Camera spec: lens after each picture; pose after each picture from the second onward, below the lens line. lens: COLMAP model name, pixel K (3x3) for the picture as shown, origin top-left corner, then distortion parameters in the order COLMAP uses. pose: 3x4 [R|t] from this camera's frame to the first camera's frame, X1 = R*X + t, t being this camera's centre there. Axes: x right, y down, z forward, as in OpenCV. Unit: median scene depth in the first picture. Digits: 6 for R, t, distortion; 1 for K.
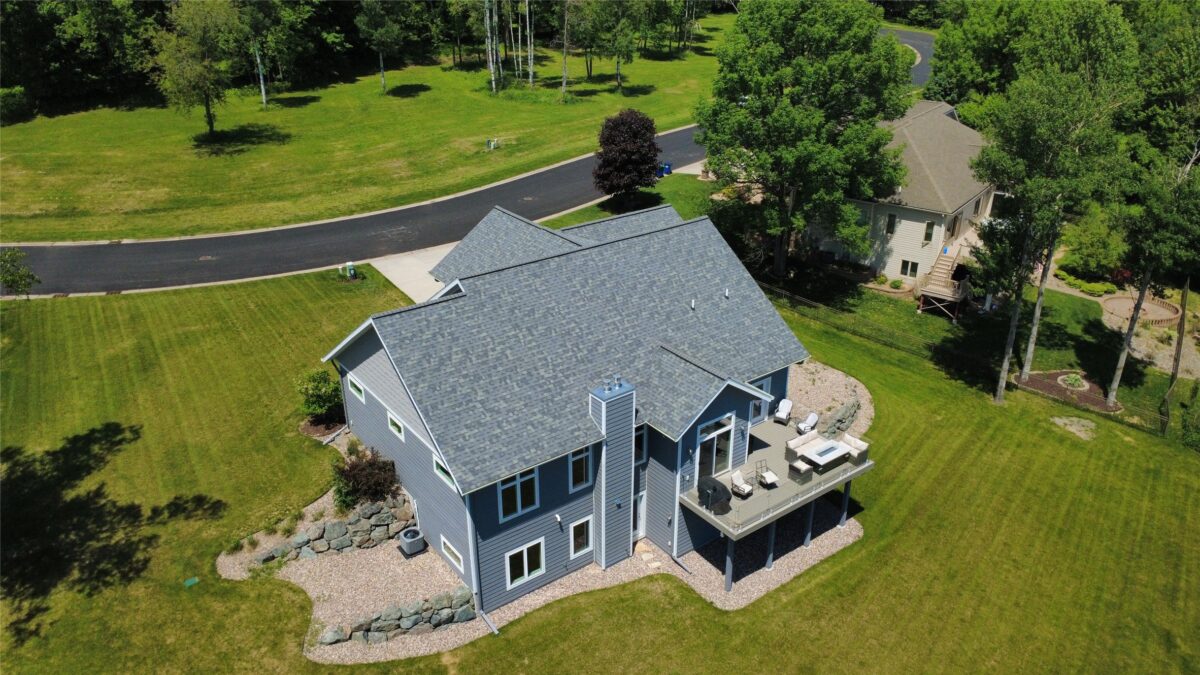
lens RADIAL K [[872.9, 0, 600.0], [0, 872.9, 337.5], [0, 0, 1]] dist [0.001097, -0.003592]
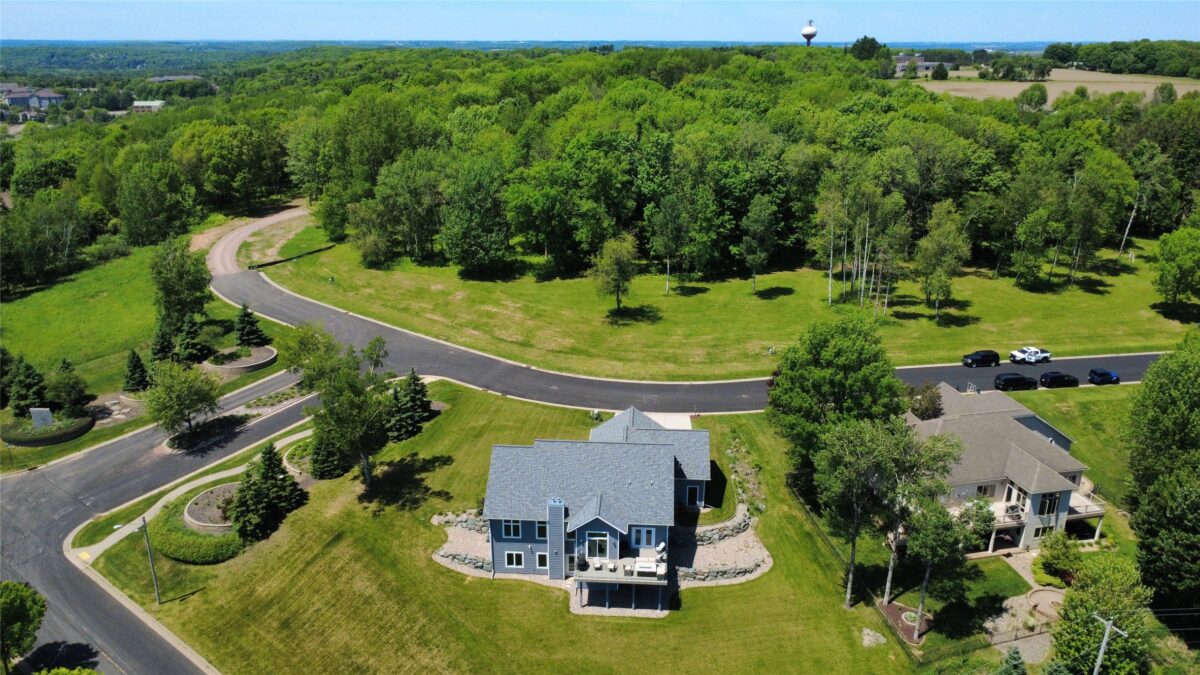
lens RADIAL K [[874.7, 0, 600.0], [0, 874.7, 337.5], [0, 0, 1]] dist [0.000814, -0.000821]
pose [[0.760456, 0.213939, -0.613137, 1.385597], [-0.278767, 0.960299, -0.010675, -0.359285], [0.586511, 0.179040, 0.789905, -0.859266]]
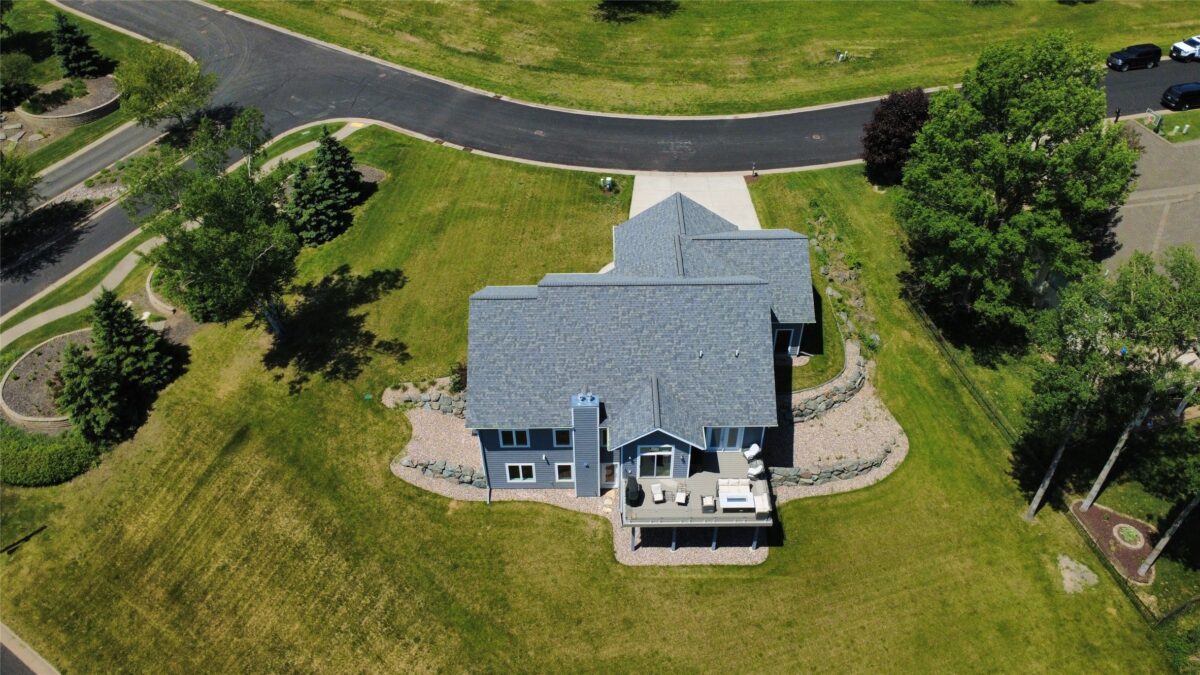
lens RADIAL K [[872.9, 0, 600.0], [0, 872.9, 337.5], [0, 0, 1]] dist [0.001097, -0.003592]
pose [[0.801716, 0.389848, -0.453066, 0.610215], [-0.244731, 0.905665, 0.346234, -0.511369], [0.545305, -0.166702, 0.821494, -0.165277]]
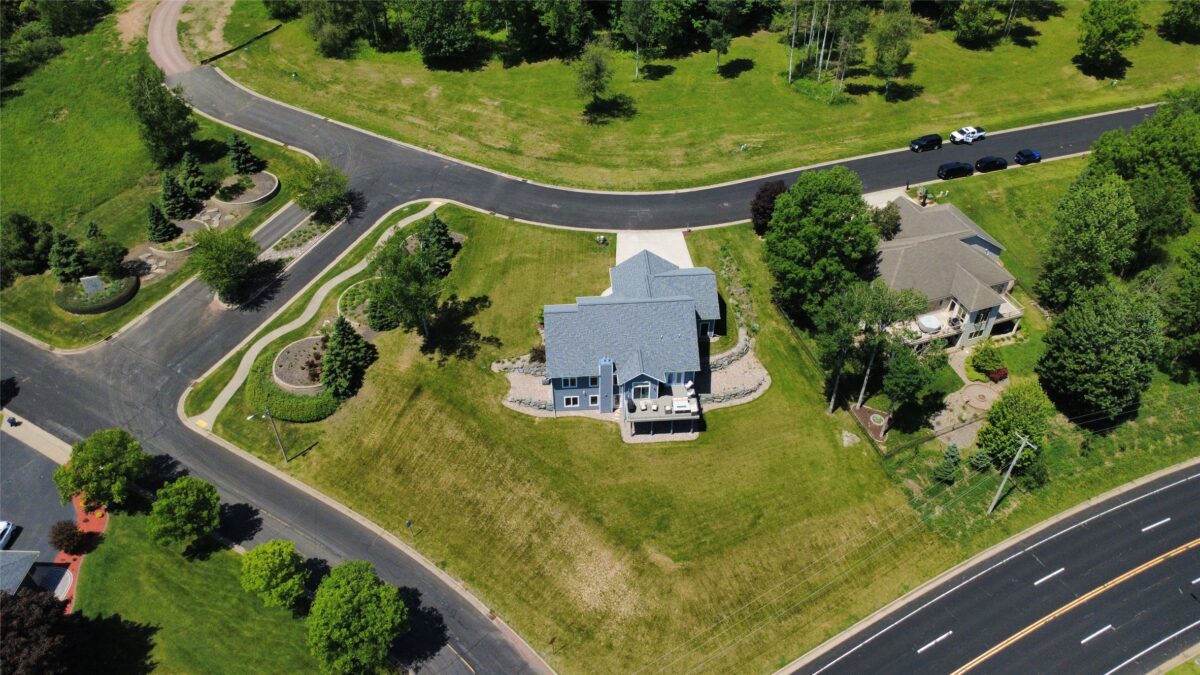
lens RADIAL K [[872.9, 0, 600.0], [0, 872.9, 337.5], [0, 0, 1]] dist [0.001097, -0.003592]
pose [[0.837597, 0.358861, -0.411886, 1.111068], [-0.227465, 0.914606, 0.334297, -0.936045], [0.496680, -0.186317, 0.847700, -1.418657]]
